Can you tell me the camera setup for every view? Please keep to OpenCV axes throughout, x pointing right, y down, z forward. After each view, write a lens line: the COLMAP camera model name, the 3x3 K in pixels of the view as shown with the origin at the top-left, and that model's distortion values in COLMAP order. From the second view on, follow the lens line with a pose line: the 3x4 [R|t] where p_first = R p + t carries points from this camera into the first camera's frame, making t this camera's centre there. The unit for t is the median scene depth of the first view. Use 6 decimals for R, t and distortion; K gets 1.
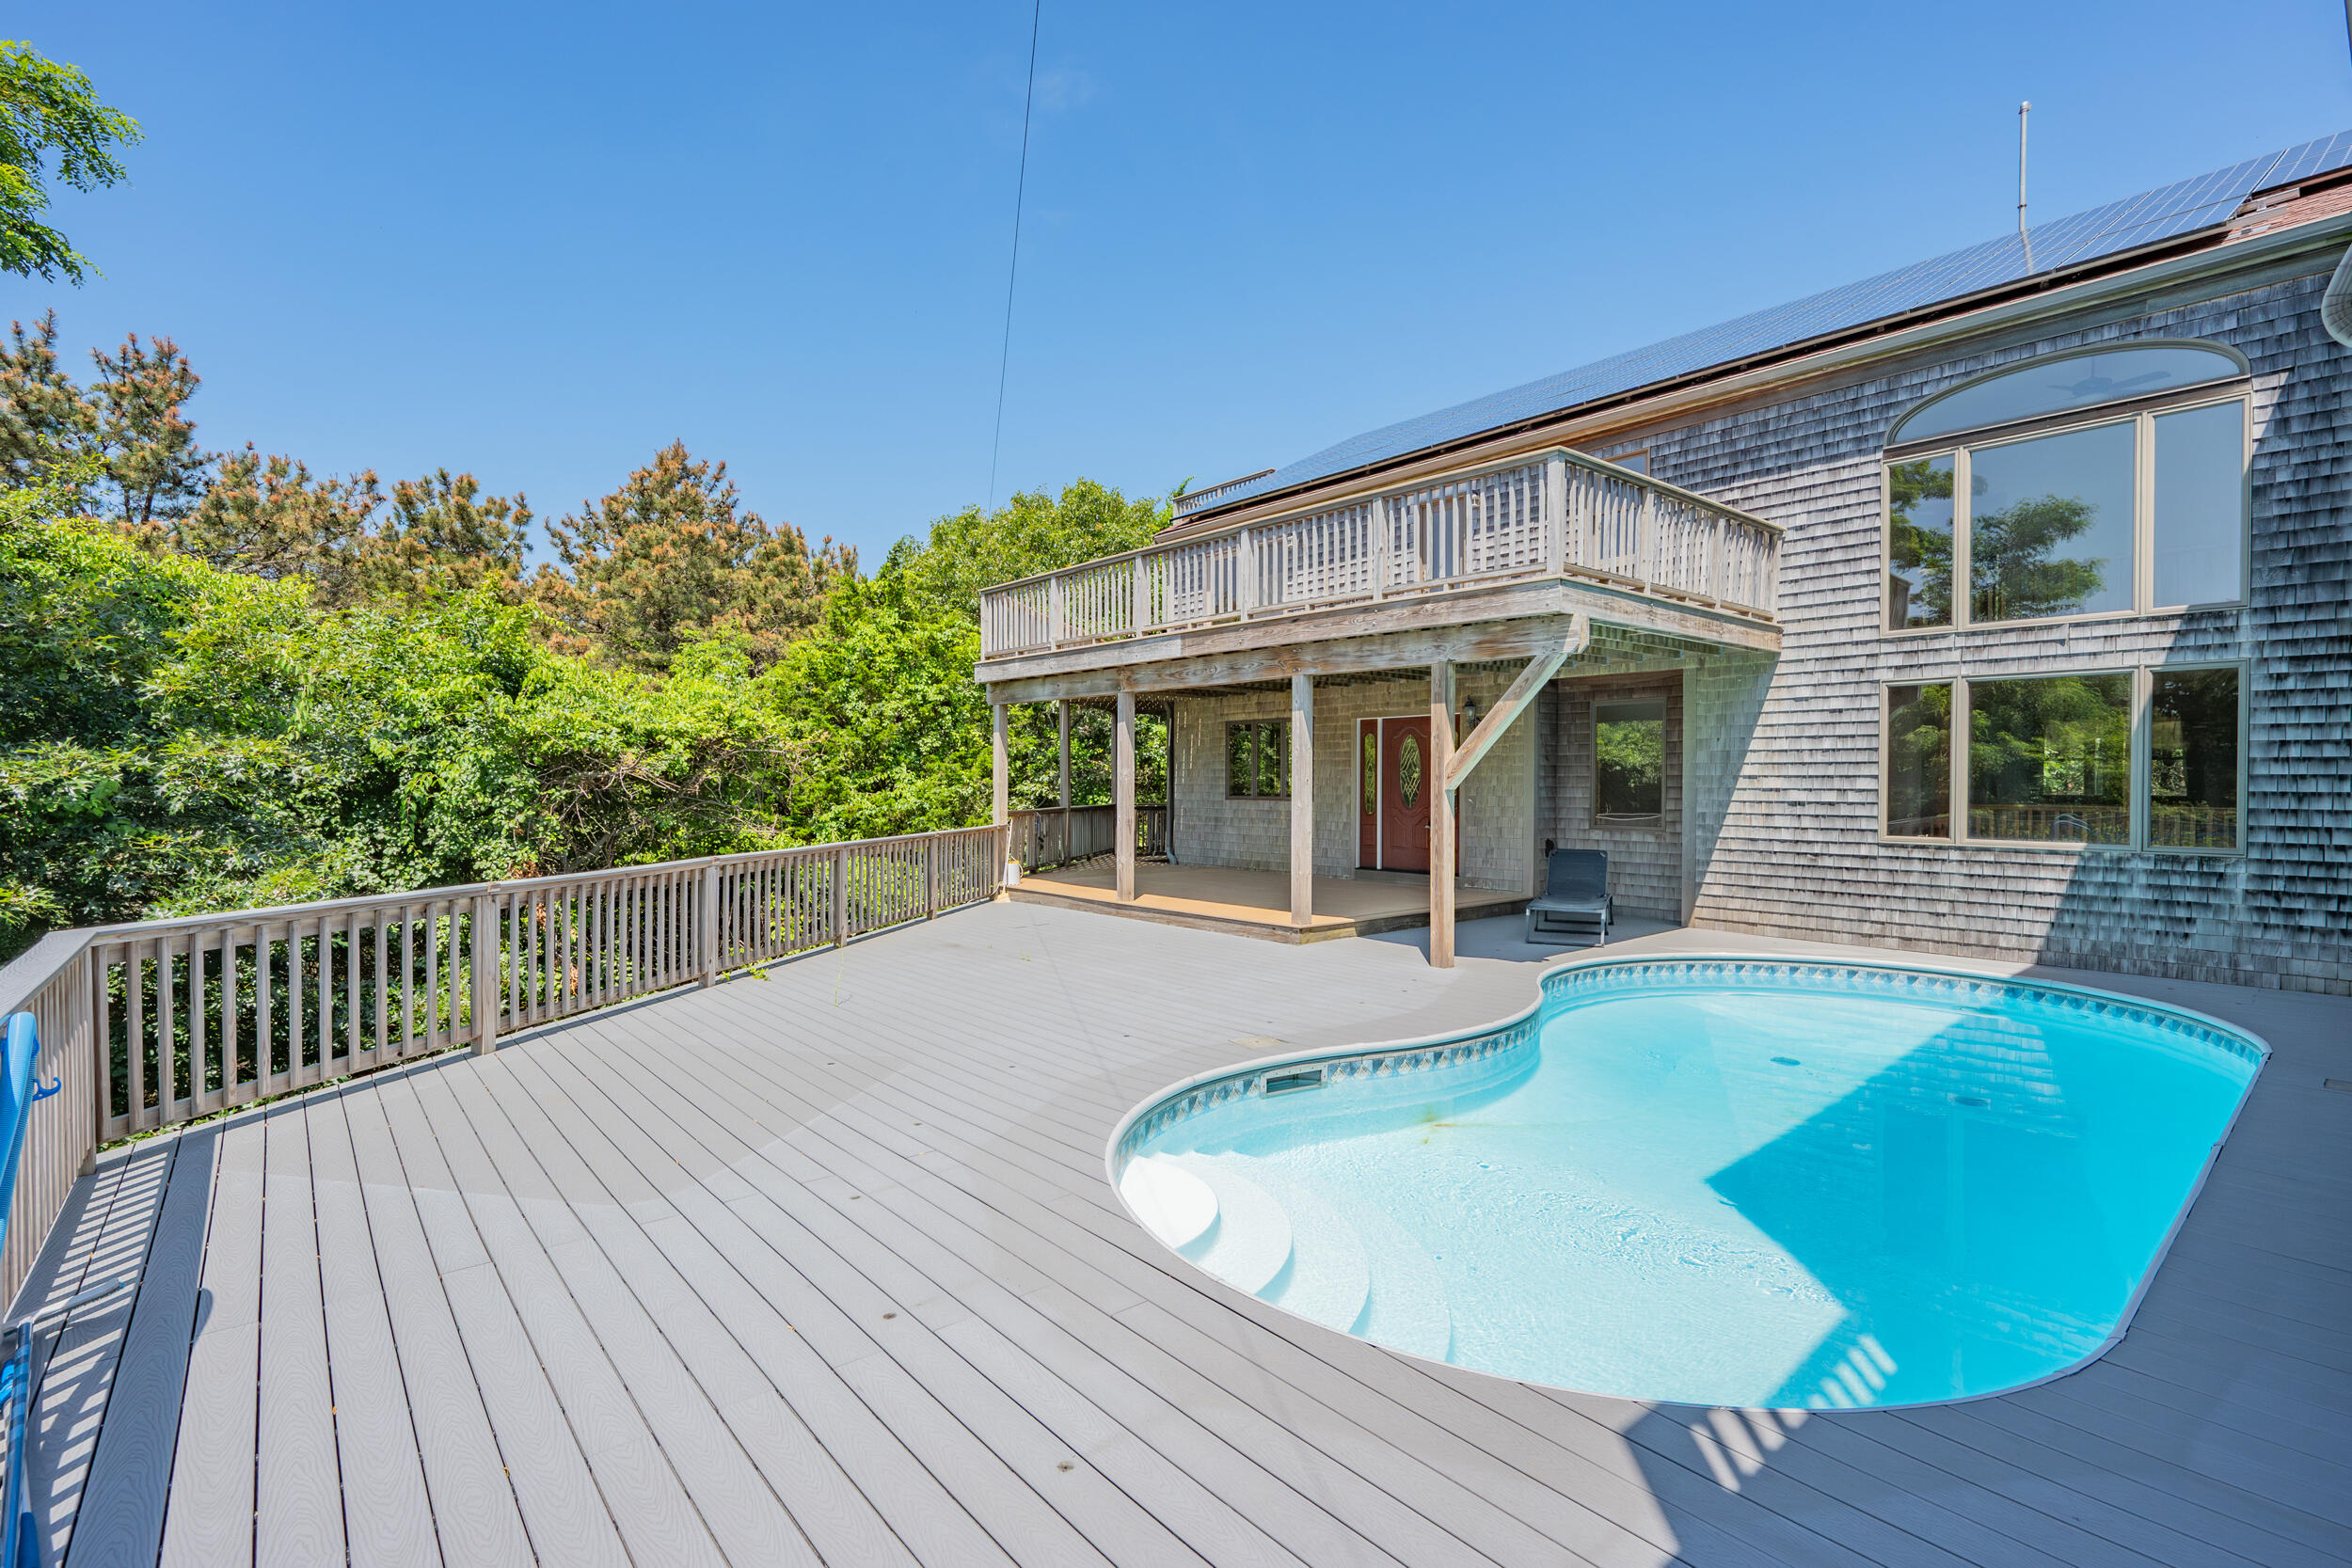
lens RADIAL K [[1093.3, 0, 1168.1], [0, 1093.3, 793.6], [0, 0, 1]] dist [-0.002865, -0.000722]
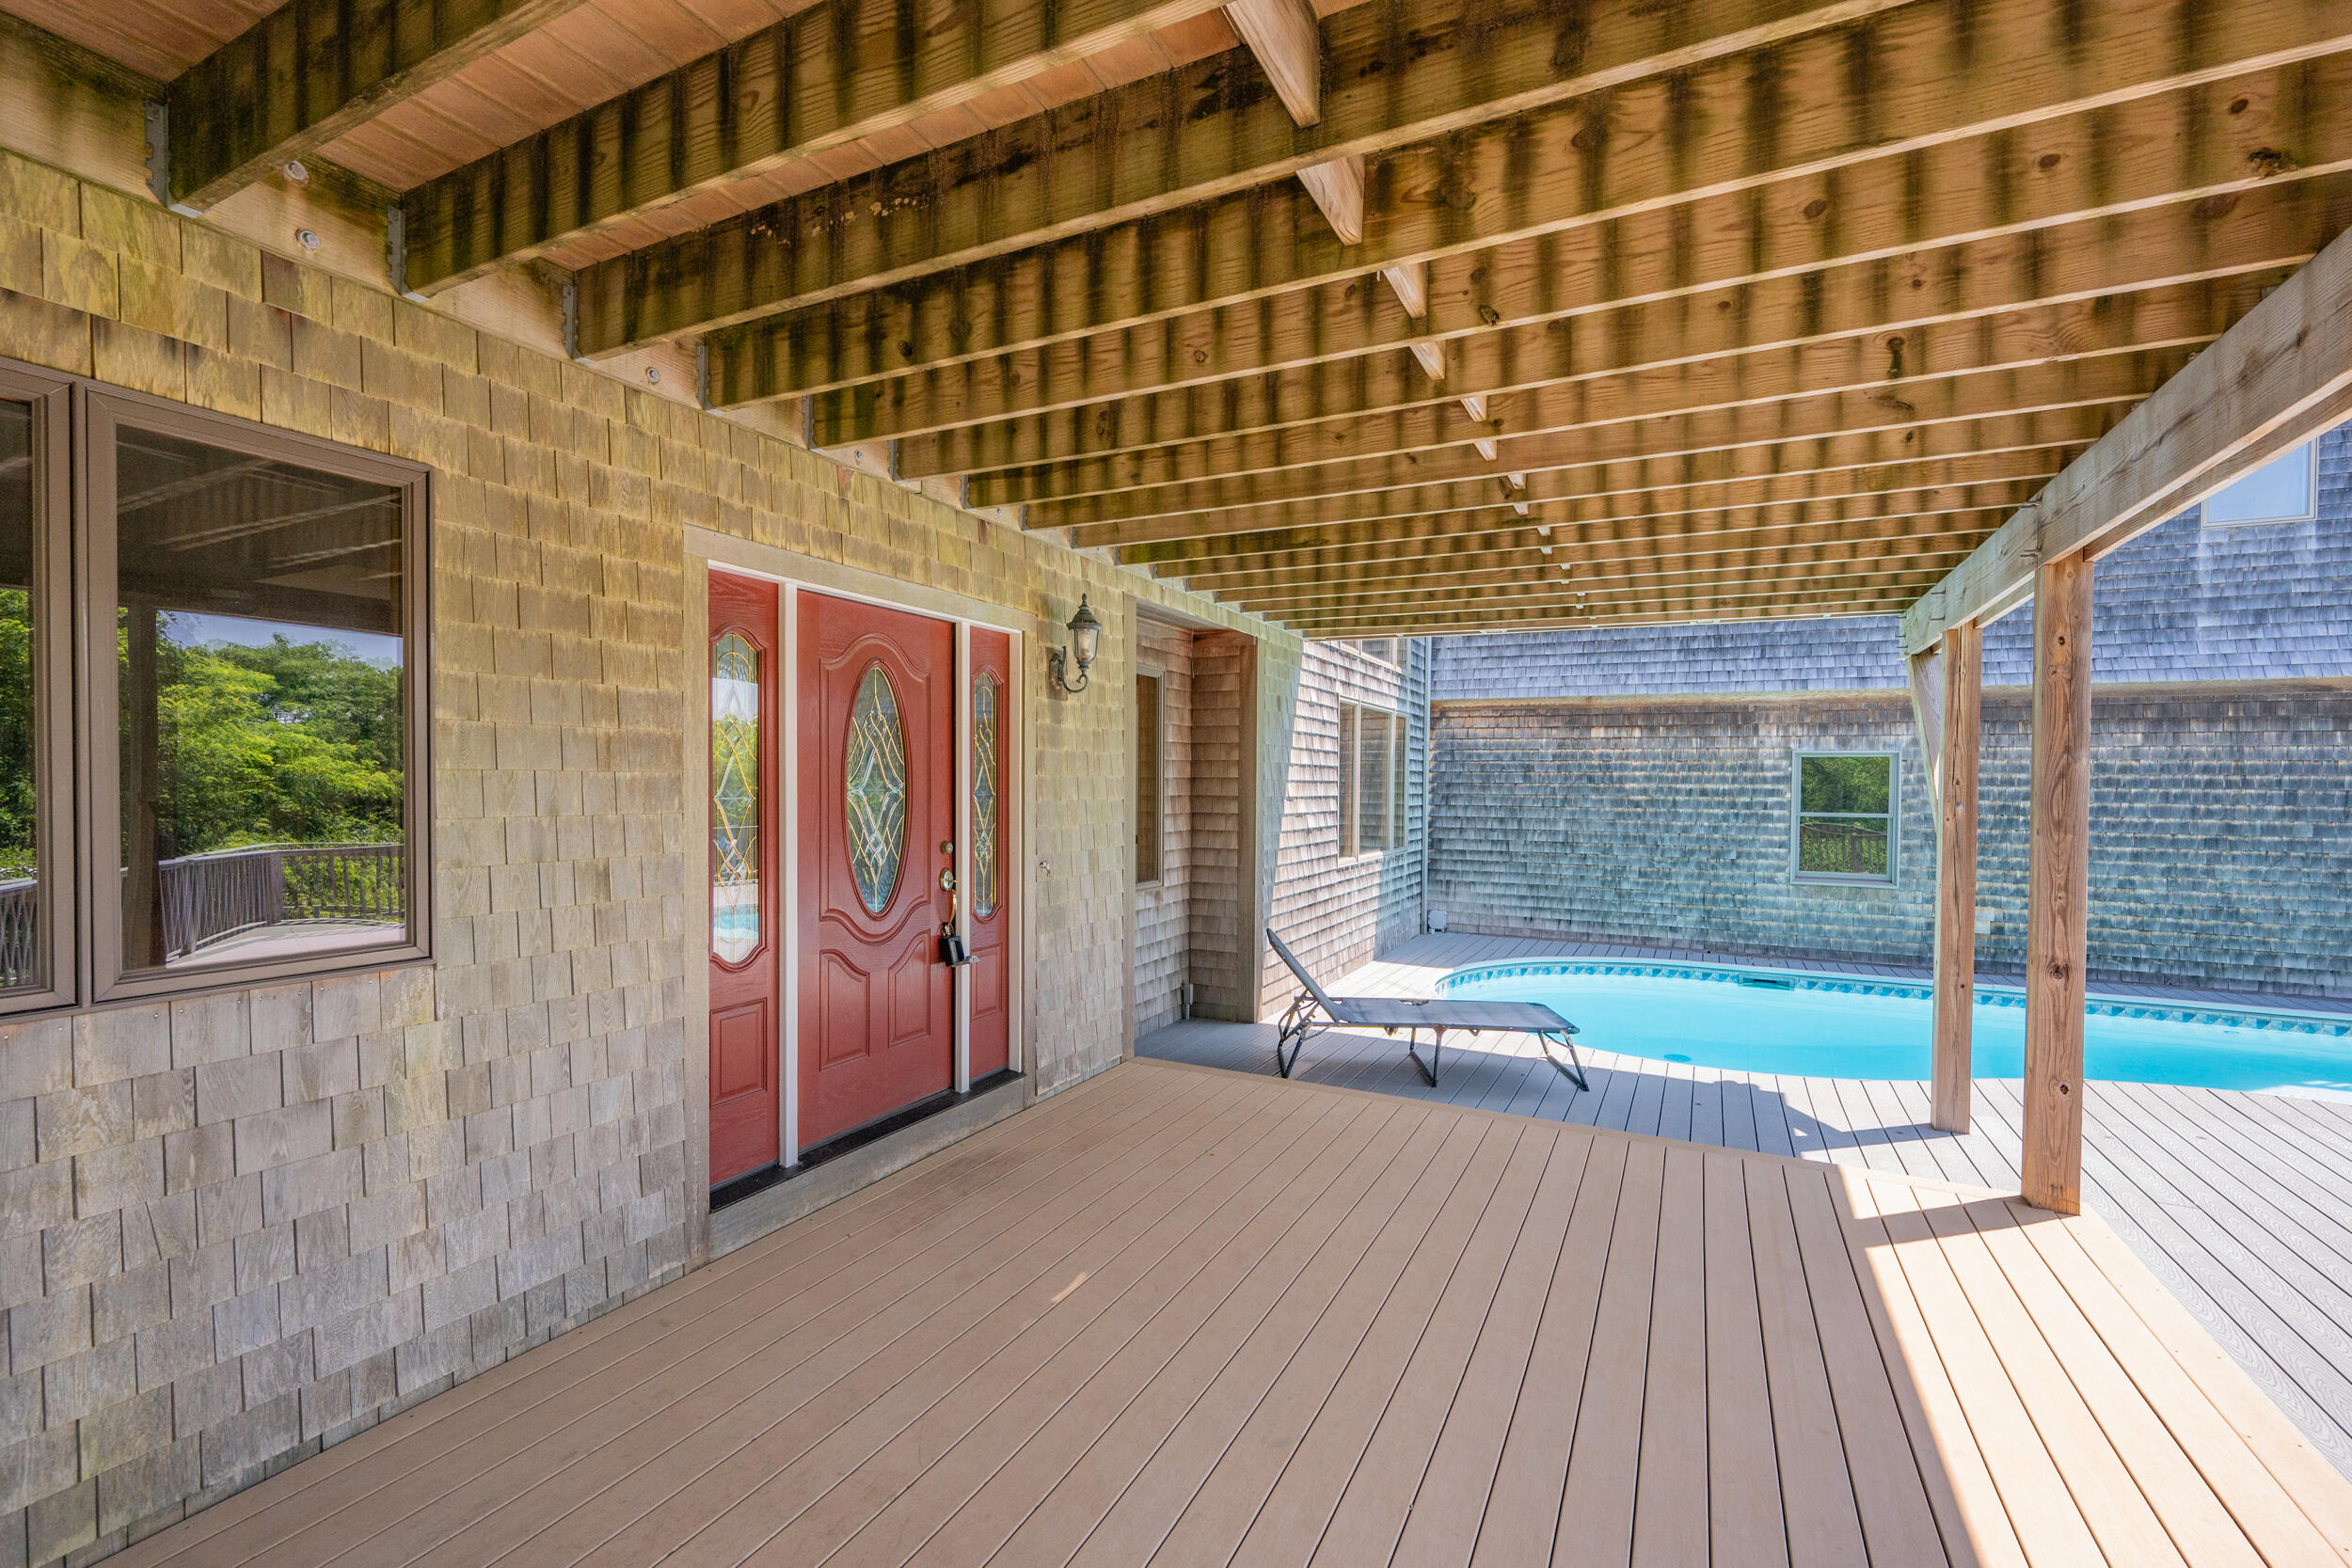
lens RADIAL K [[1007.0, 0, 1179.0], [0, 1007.0, 793.9], [0, 0, 1]] dist [0.001125, 0.000438]
pose [[-0.385259, -0.017446, 0.922644, -0.096095], [0.000307, 0.999819, 0.019033, -0.037276], [-0.922809, 0.007616, -0.385184, 1.566989]]
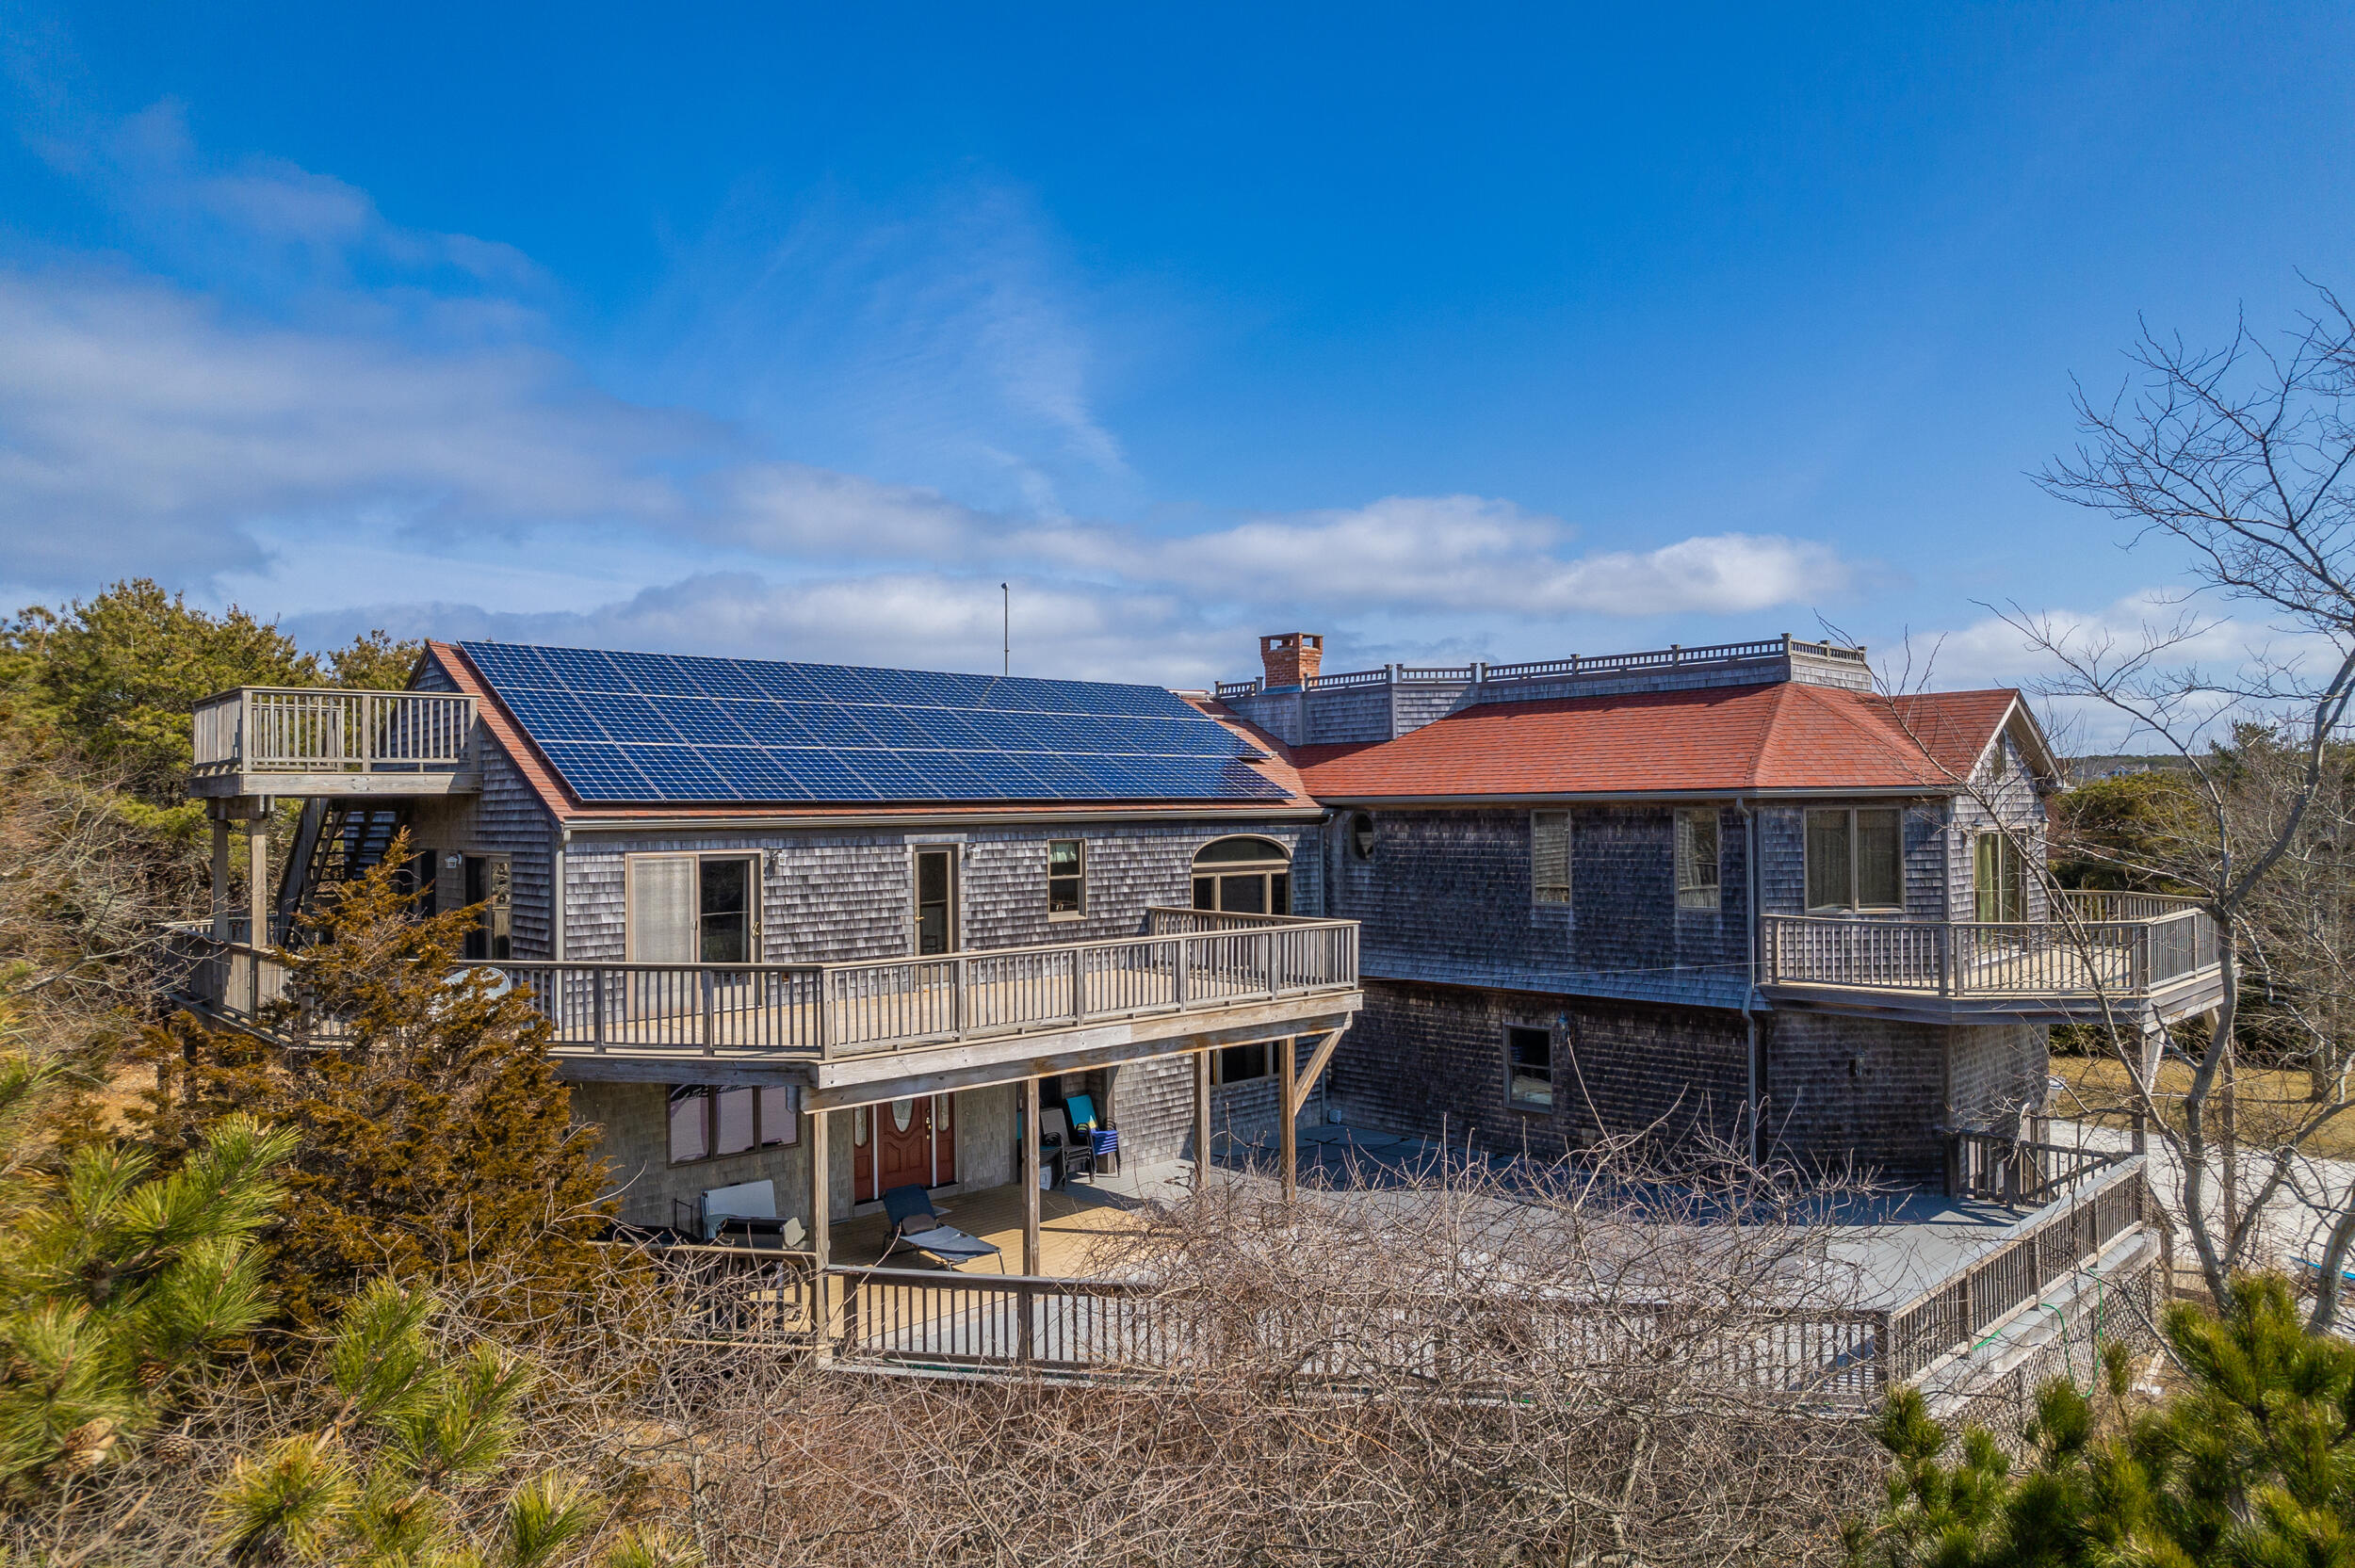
lens RADIAL K [[1505.0, 0, 1181.5], [0, 1505.0, 794.9], [0, 0, 1]] dist [-0.048226, 0.044538]
pose [[-0.048006, 0.008448, 0.998811, -1.873486], [0.025168, 0.999657, -0.007245, -0.445432], [-0.998530, 0.024790, -0.048202, 1.208317]]
